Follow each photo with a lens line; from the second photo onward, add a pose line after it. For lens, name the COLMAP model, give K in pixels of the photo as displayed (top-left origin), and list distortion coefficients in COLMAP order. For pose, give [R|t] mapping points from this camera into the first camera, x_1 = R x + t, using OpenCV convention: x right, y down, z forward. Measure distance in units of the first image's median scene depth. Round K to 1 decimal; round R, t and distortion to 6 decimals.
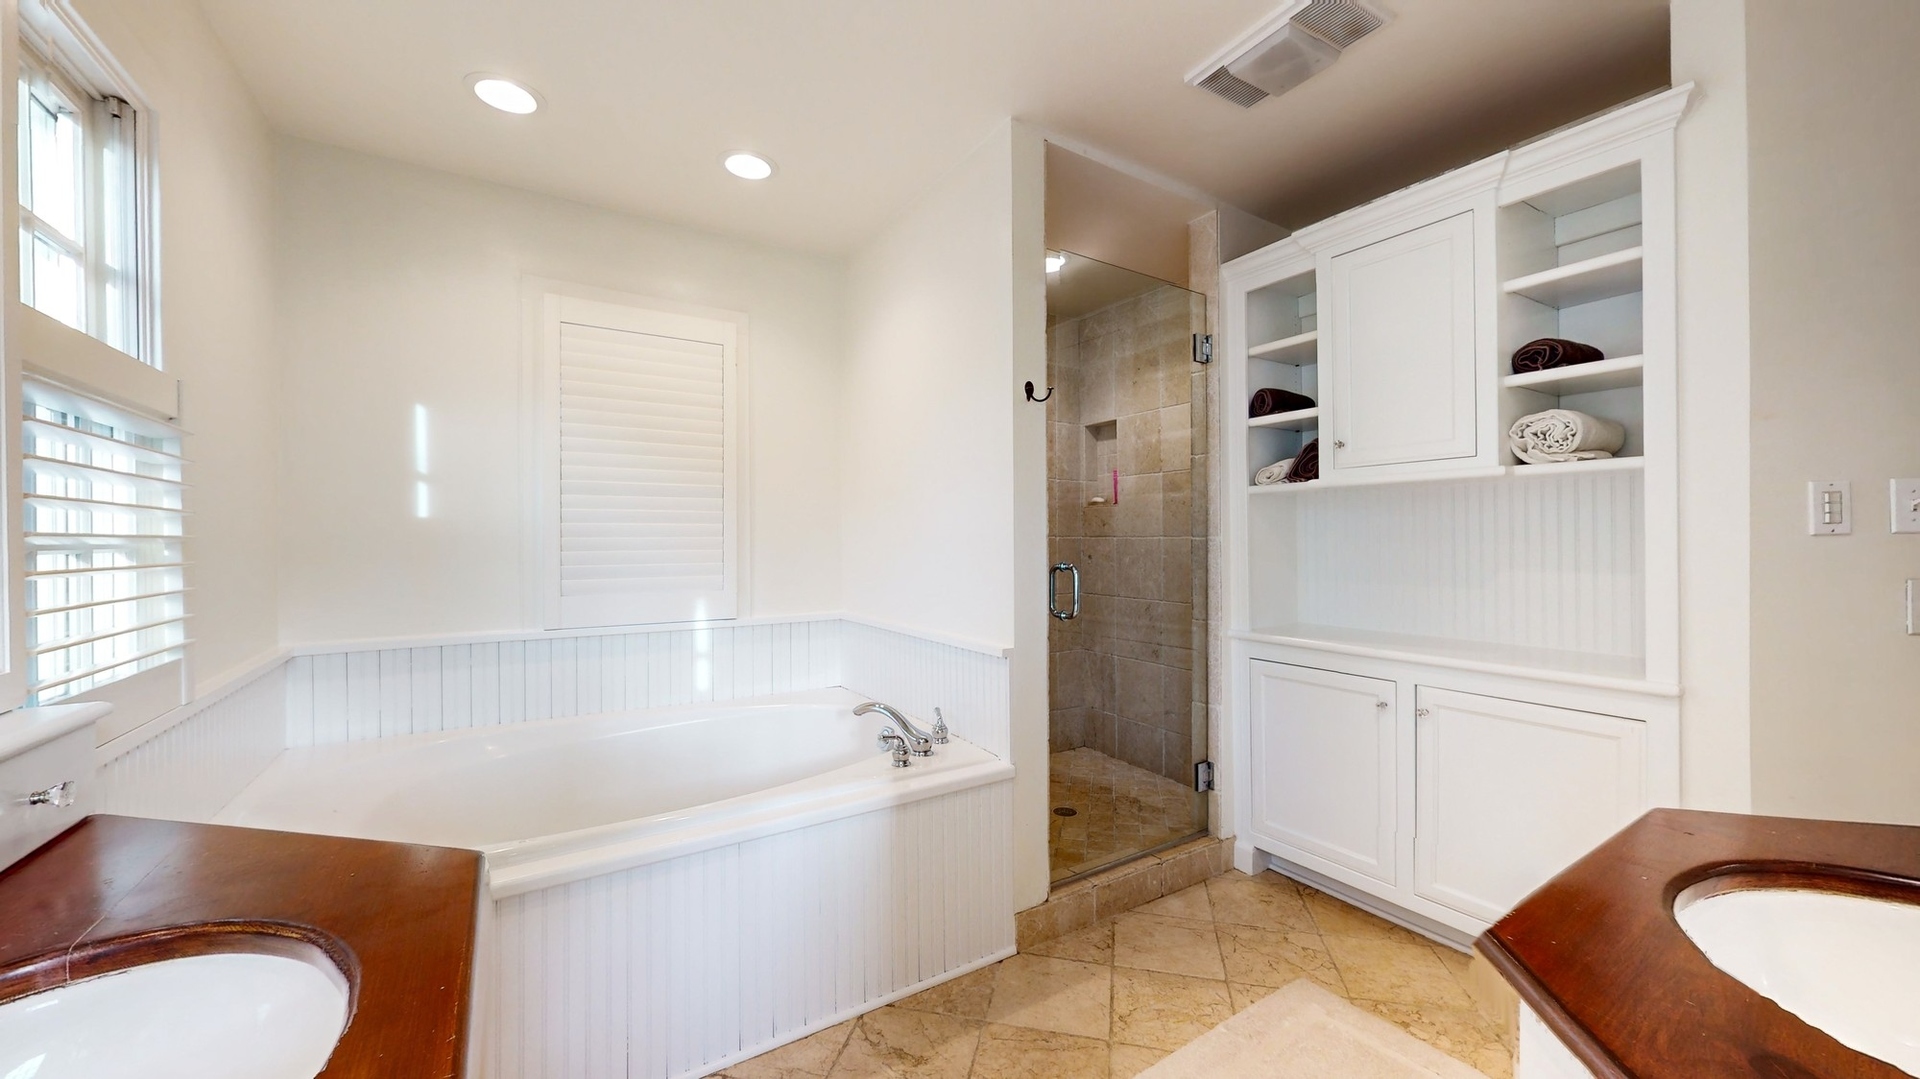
lens RADIAL K [[711.0, 0, 962.4], [0, 711.0, 545.3], [0, 0, 1]] dist [0.010698, -0.000103]
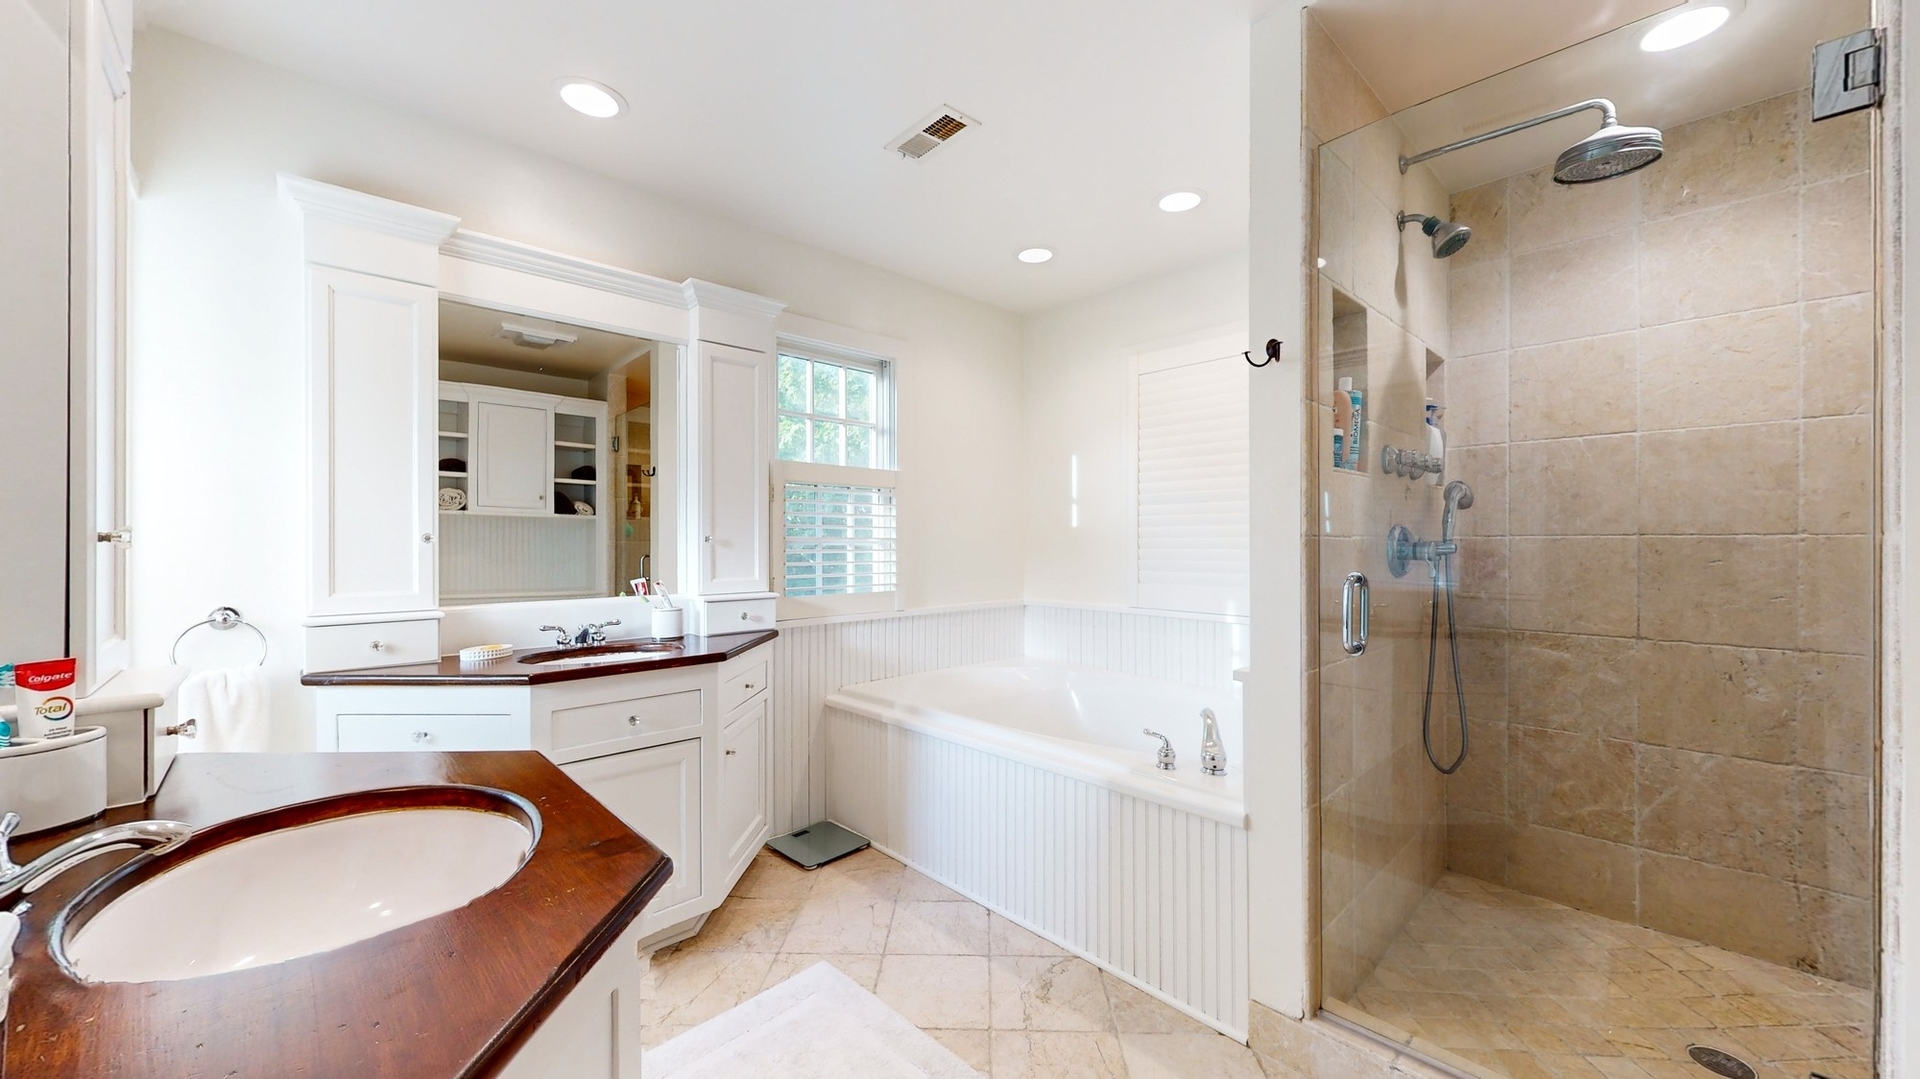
lens RADIAL K [[711.0, 0, 959.1], [0, 711.0, 537.7], [0, 0, 1]] dist [0.010698, -0.000103]
pose [[0.189782, -0.008004, -0.981794, 0.916714], [-0.013160, 0.999856, -0.010695, 0.007081], [0.981738, 0.014950, 0.189650, 0.575109]]
